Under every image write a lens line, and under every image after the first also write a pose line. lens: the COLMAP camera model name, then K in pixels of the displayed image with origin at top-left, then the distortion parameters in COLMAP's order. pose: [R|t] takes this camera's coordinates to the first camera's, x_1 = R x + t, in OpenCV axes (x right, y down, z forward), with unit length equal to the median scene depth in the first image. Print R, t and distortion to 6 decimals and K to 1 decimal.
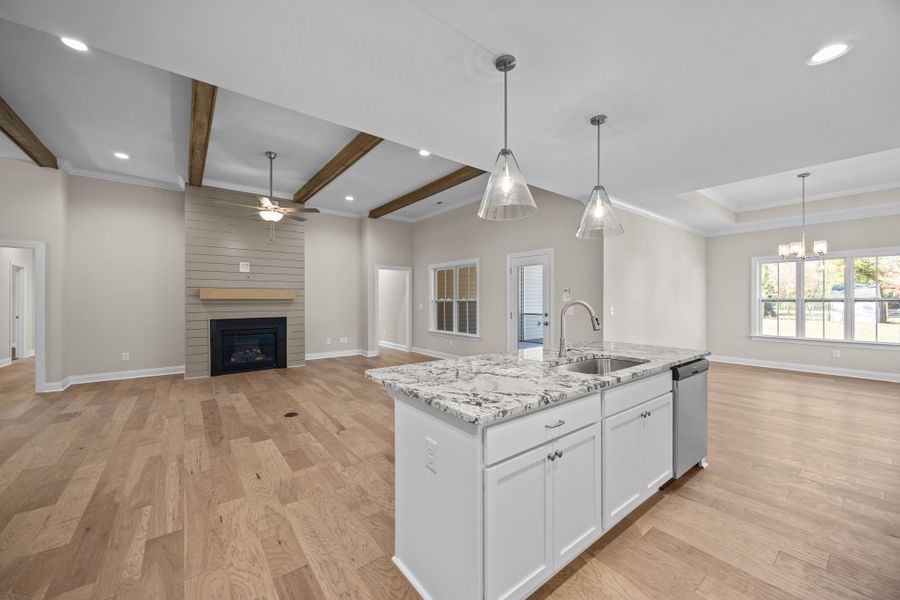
lens RADIAL K [[342.7, 0, 450.0], [0, 342.7, 300.0], [0, 0, 1]] dist [-0.001564, -0.000119]
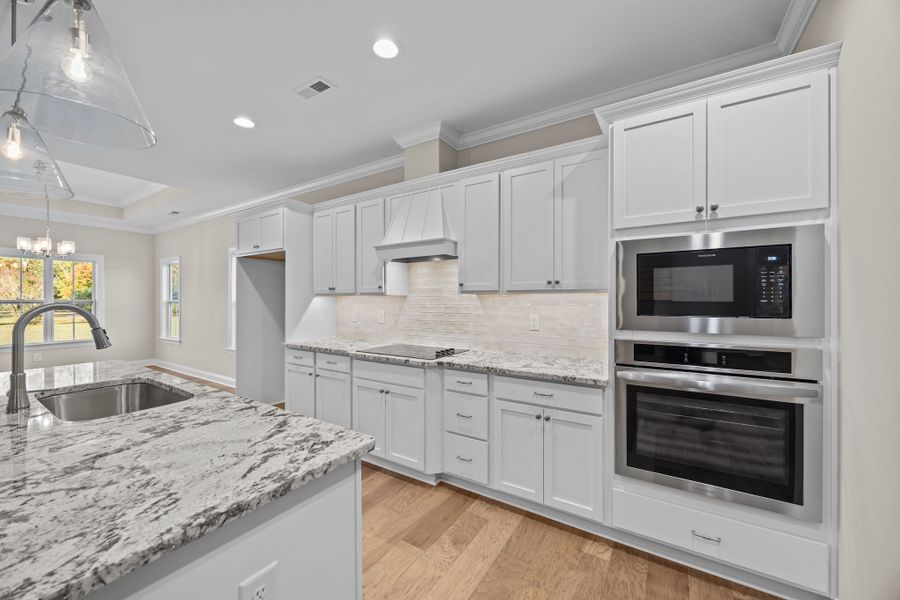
lens RADIAL K [[342.7, 0, 450.0], [0, 342.7, 300.0], [0, 0, 1]] dist [-0.001564, -0.000119]
pose [[-0.330167, 0.000474, 0.943922, -0.565104], [0.002923, 0.999996, 0.000521, -0.003798], [-0.943918, 0.002931, -0.330167, 0.791109]]
